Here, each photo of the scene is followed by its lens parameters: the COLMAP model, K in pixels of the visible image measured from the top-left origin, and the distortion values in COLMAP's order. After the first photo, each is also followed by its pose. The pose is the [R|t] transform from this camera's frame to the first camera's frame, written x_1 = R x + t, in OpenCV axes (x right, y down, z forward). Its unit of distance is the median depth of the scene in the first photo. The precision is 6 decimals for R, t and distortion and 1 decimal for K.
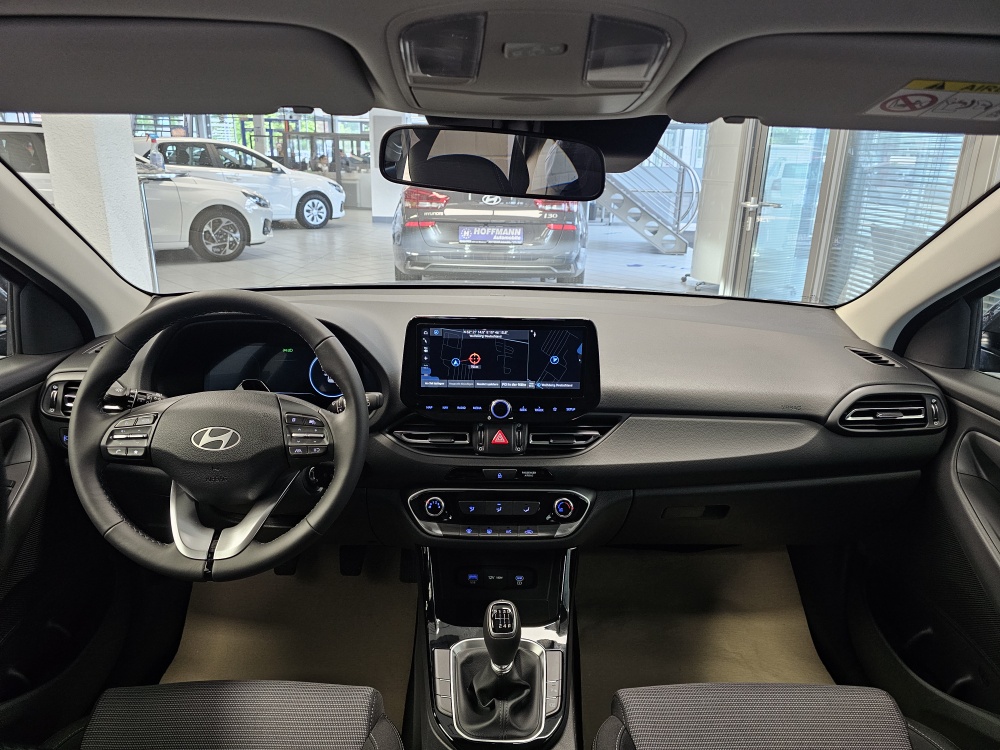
lens RADIAL K [[670.5, 0, 500.0], [0, 670.5, 375.0], [0, 0, 1]] dist [0.035988, -0.045371]
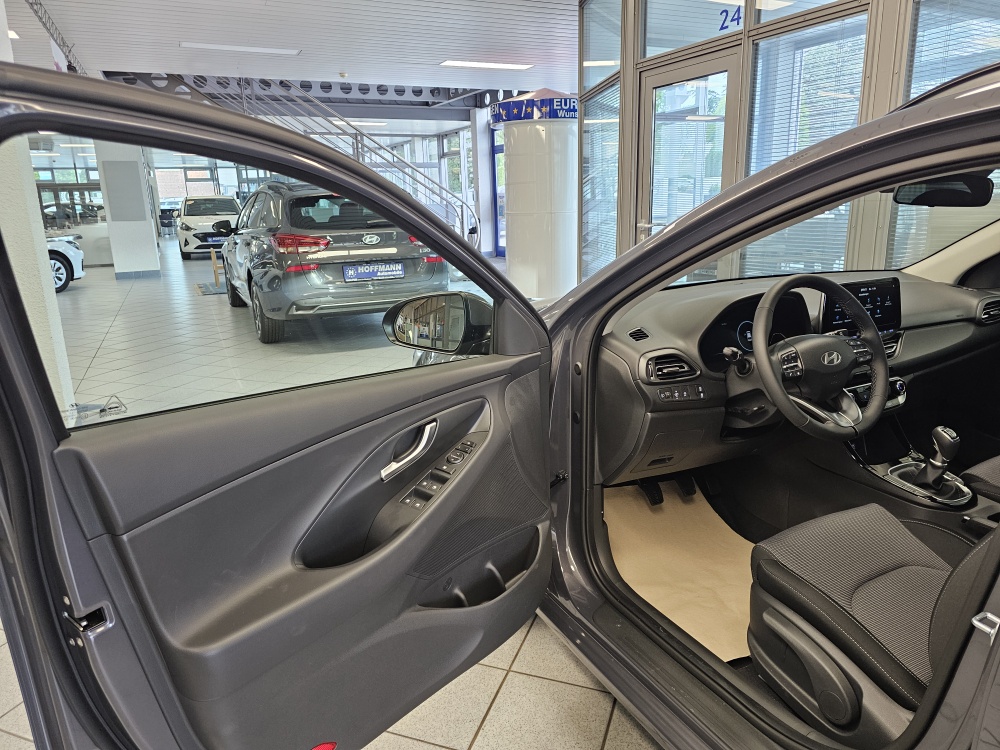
lens RADIAL K [[670.5, 0, 500.0], [0, 670.5, 375.0], [0, 0, 1]] dist [0.035988, -0.045371]
pose [[0.900723, -0.156166, 0.405352, -1.540818], [0.176874, 0.984136, -0.013880, 0.008042], [-0.396754, 0.084199, 0.914055, -0.188330]]
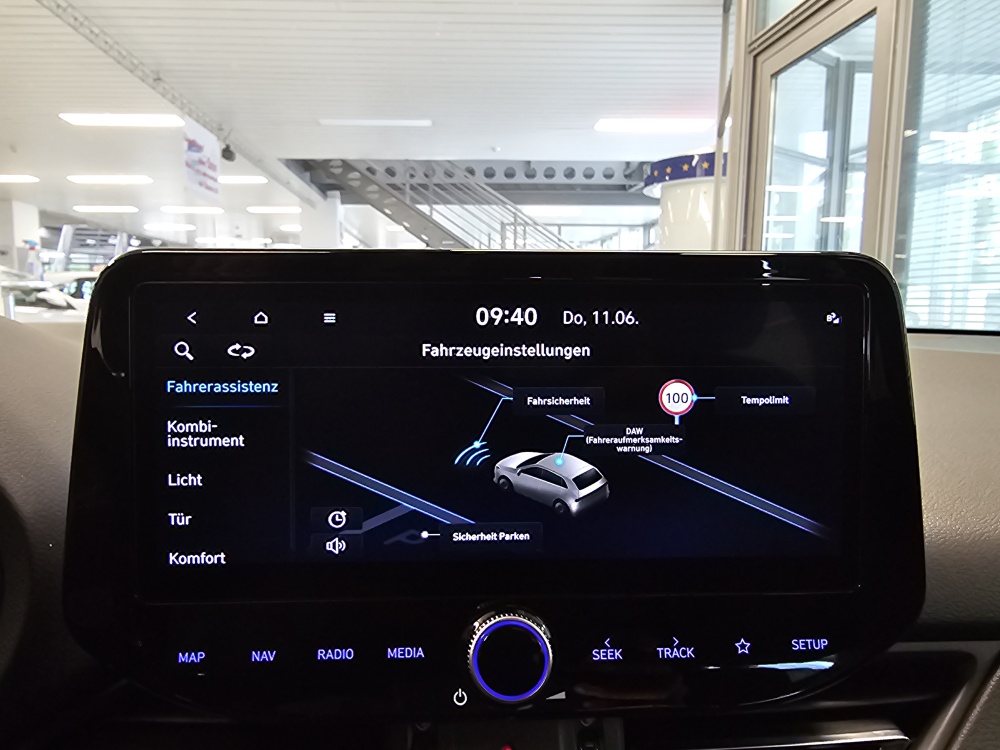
lens RADIAL K [[681.5, 0, 458.5], [0, 681.5, 391.0], [0, 0, 1]] dist [0.000109, 0.001165]
pose [[0.999283, -0.026358, 0.027183, -0.020022], [0.030829, 0.983196, -0.179932, 0.003987], [-0.021984, 0.180641, 0.983303, 0.750764]]
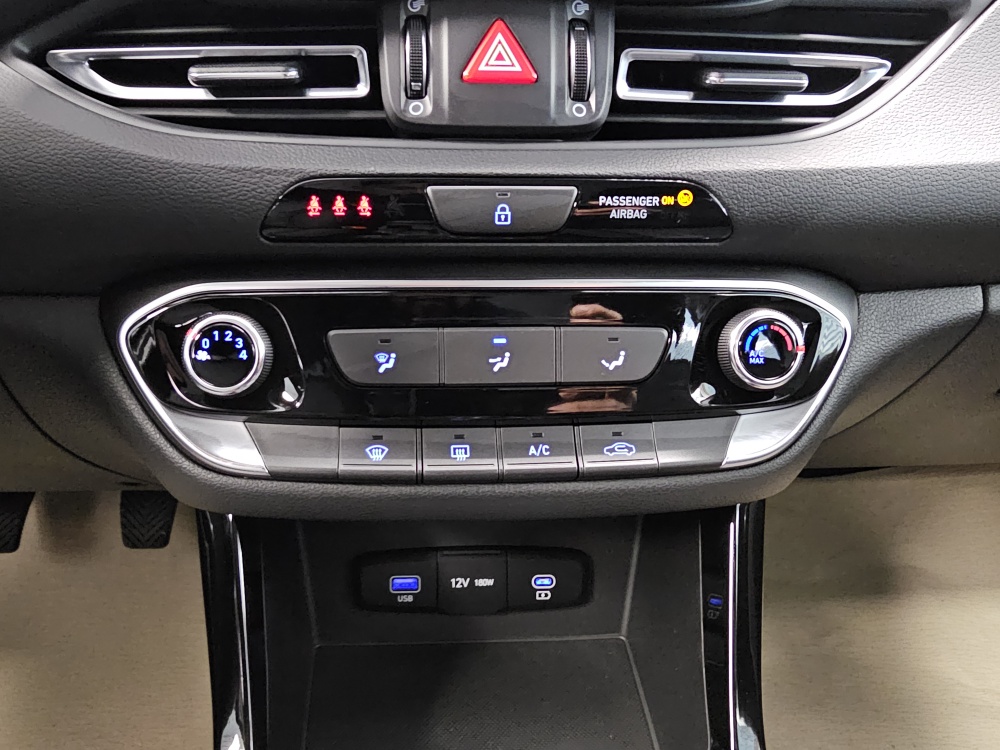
lens RADIAL K [[677.9, 0, 455.7], [0, 677.9, 386.3], [0, 0, 1]] dist [0.000699, -0.000224]
pose [[0.999438, -0.023362, 0.024050, -0.023244], [0.019730, 0.989742, 0.141496, 0.172719], [-0.027109, -0.140942, 0.989647, 0.752099]]
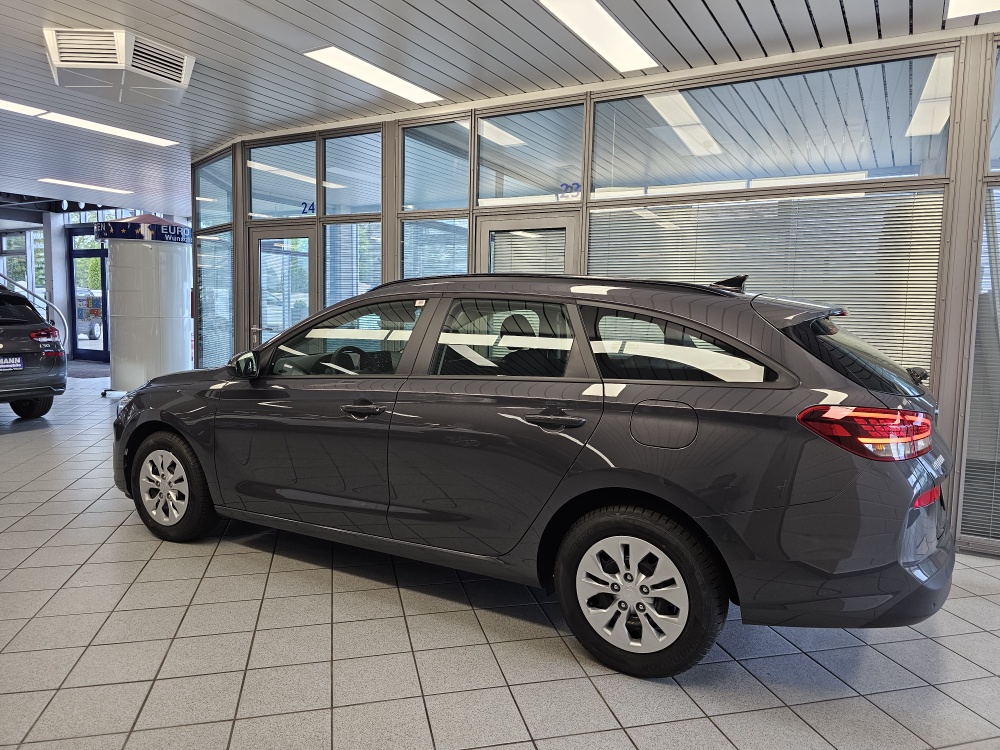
lens RADIAL K [[670.5, 0, 500.0], [0, 670.5, 375.0], [0, 0, 1]] dist [0.035988, -0.045371]
pose [[0.505653, -0.096889, 0.857279, -3.131546], [0.252760, 0.966709, -0.039830, 0.415198], [-0.824880, 0.236826, 0.513309, -1.713554]]
